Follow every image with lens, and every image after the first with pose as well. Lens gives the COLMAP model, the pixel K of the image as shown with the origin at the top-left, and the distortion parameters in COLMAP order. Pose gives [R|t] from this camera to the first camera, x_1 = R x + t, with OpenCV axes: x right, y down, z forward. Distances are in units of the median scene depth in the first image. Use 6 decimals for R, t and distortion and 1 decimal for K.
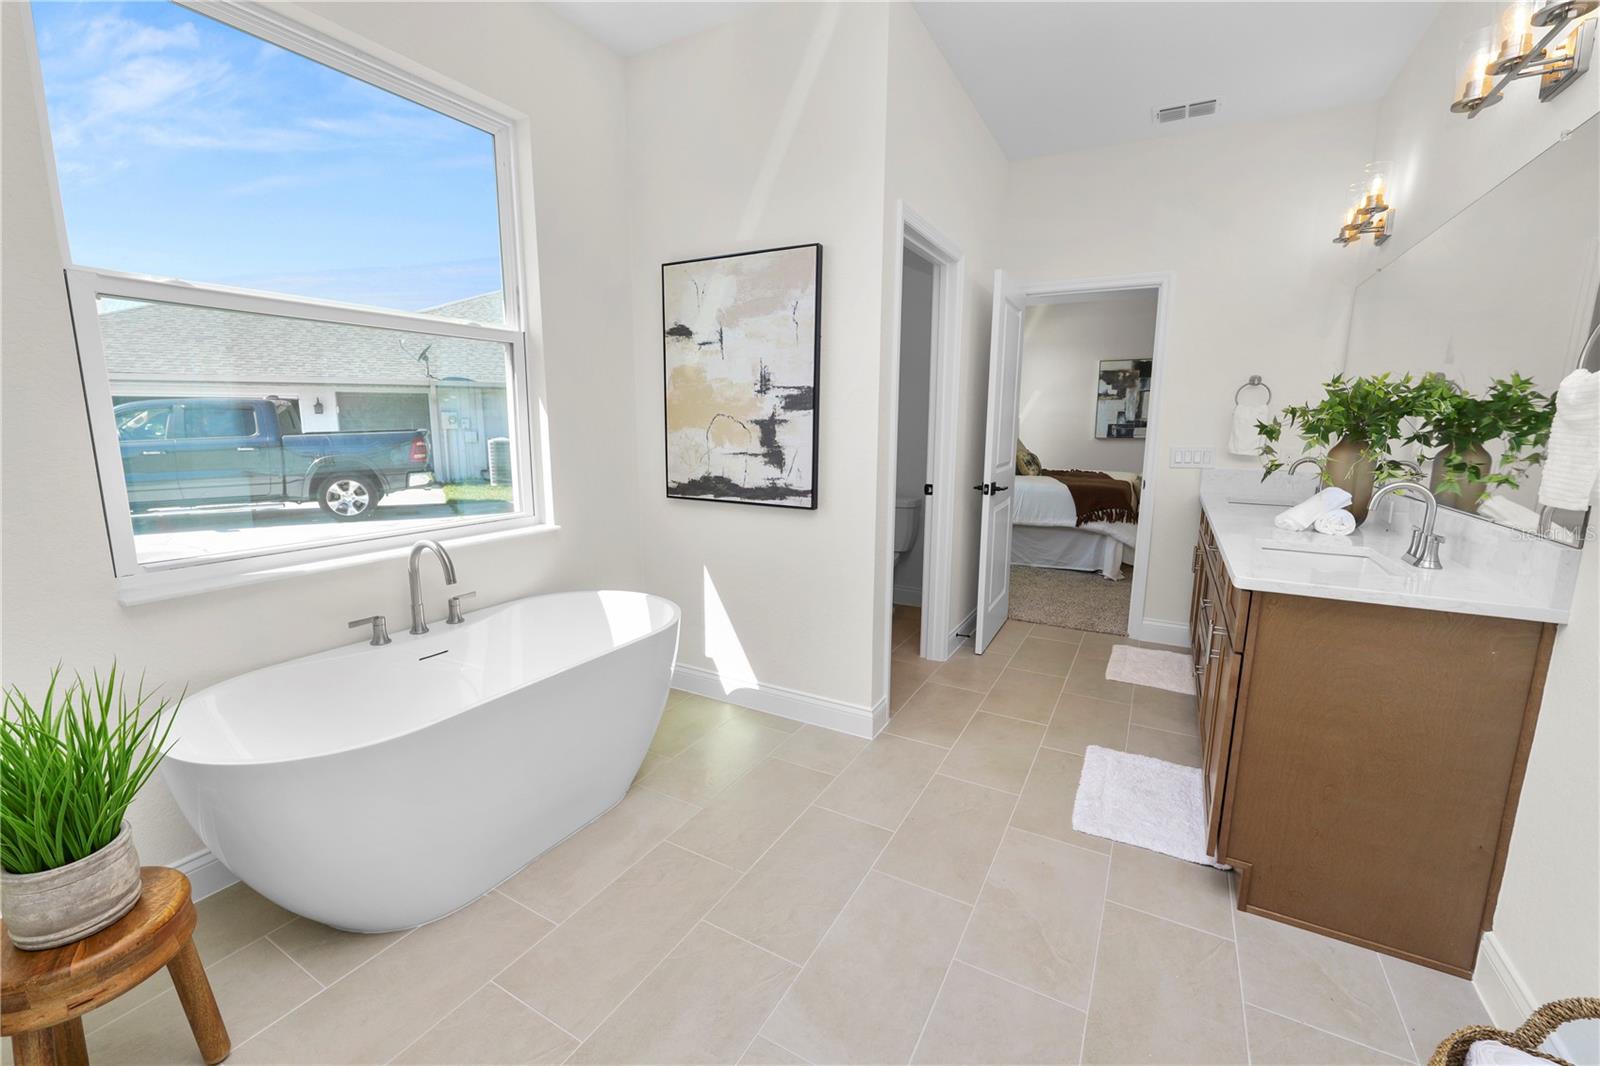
lens RADIAL K [[650.7, 0, 800.0], [0, 650.7, 533.0], [0, 0, 1]] dist [-0.011884, 0.000010]
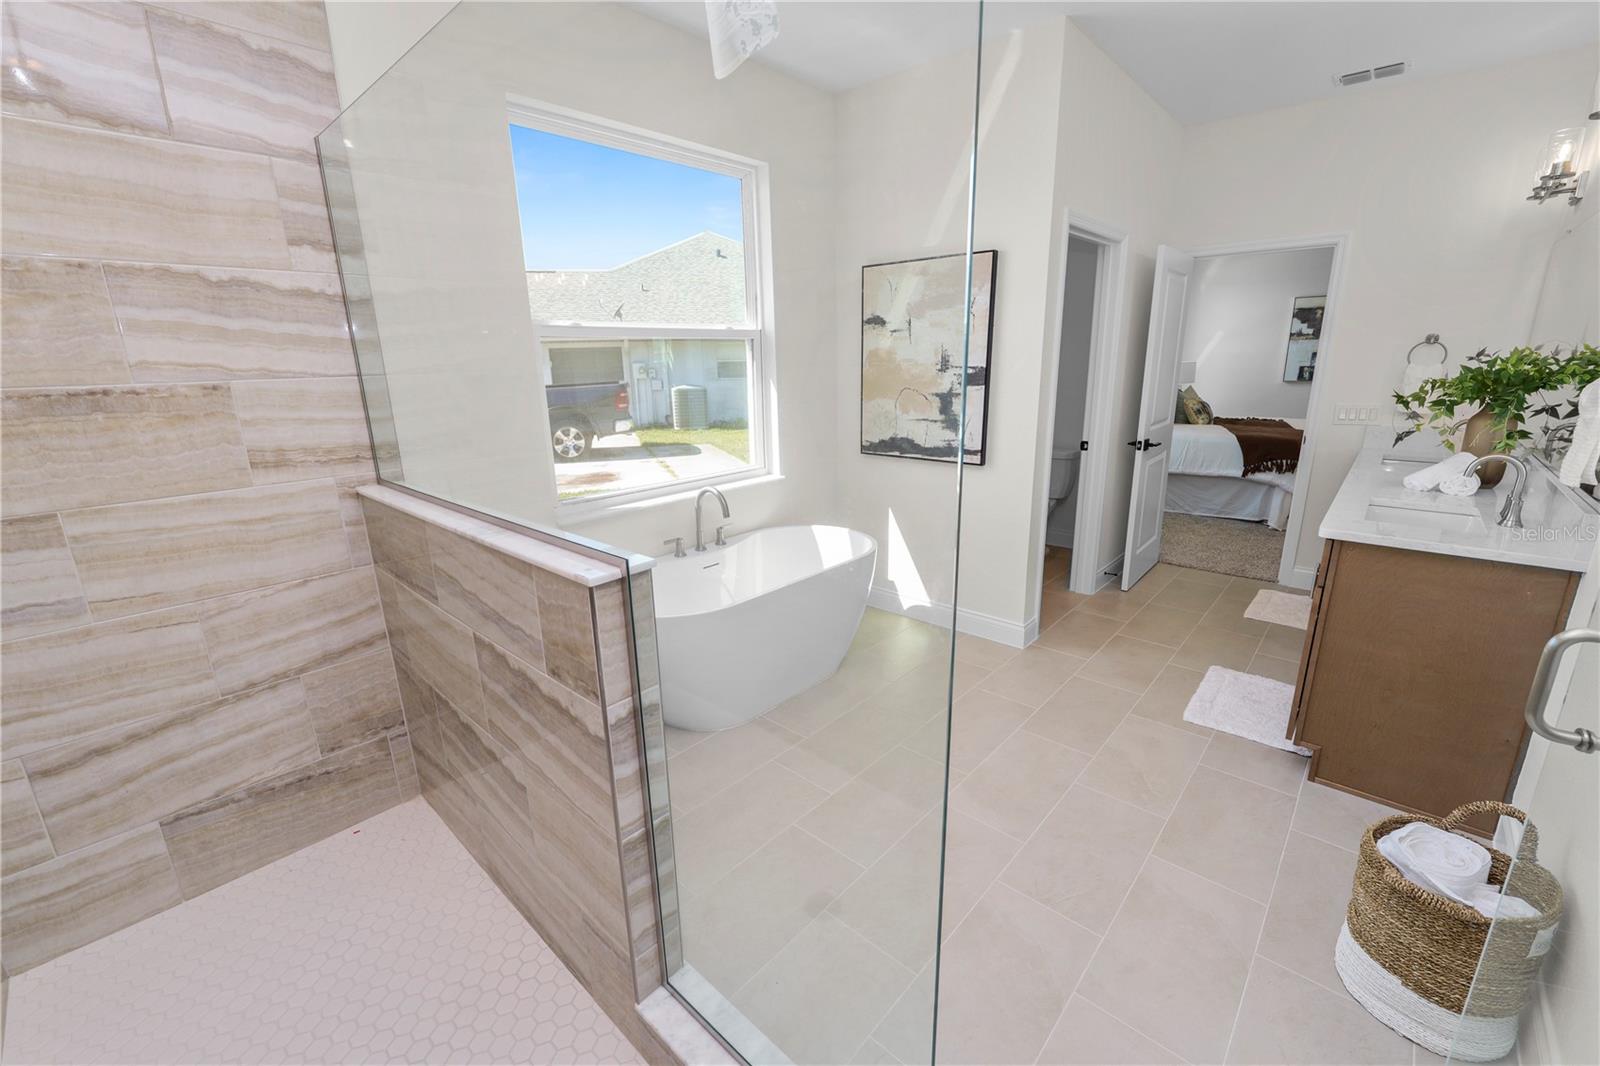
lens RADIAL K [[655.0, 0, 800.0], [0, 655.0, 533.0], [0, 0, 1]] dist [-0.006718, 0.000264]
pose [[0.973544, 0.031825, -0.226271, -0.027266], [-0.010635, 0.995491, 0.094257, -0.019717], [0.228251, -0.089357, 0.969493, -0.280663]]
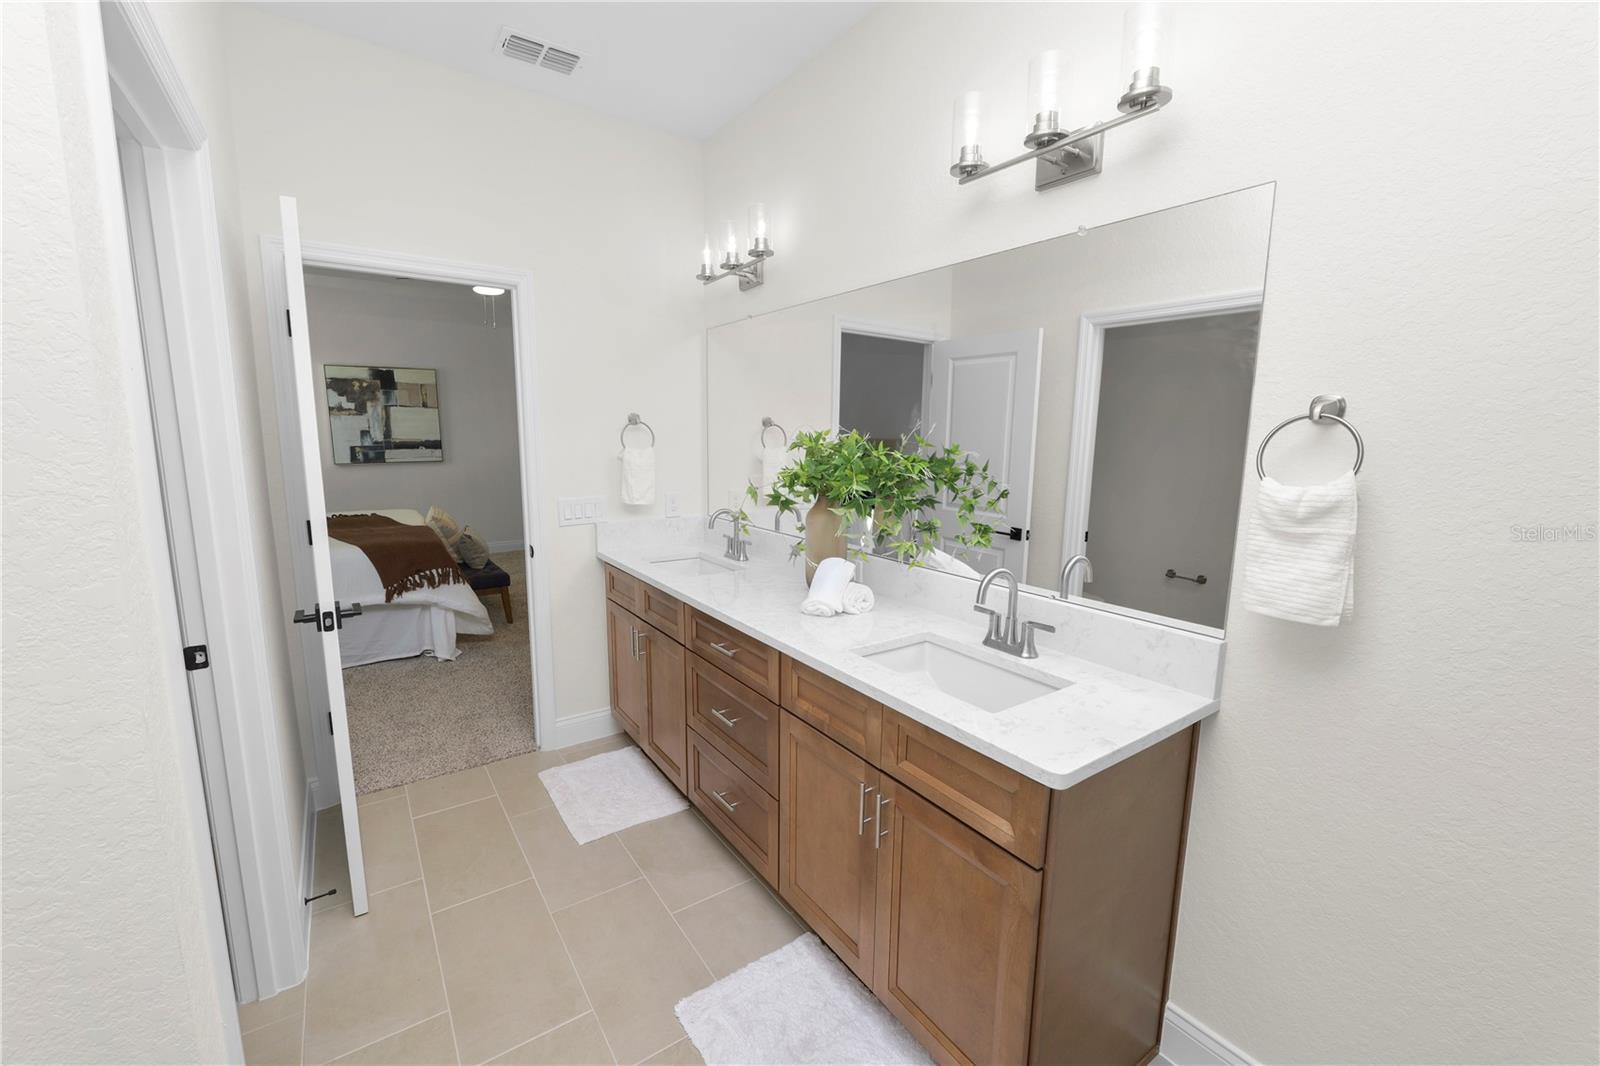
lens RADIAL K [[645.5, 0, 773.3], [0, 645.5, 527.7], [0, 0, 1]] dist [-0.000937, -0.000025]
pose [[0.447187, -0.138694, 0.883622, -0.004073], [0.145417, 0.986035, 0.081176, -0.152481], [-0.882540, 0.092193, 0.461111, 0.501531]]
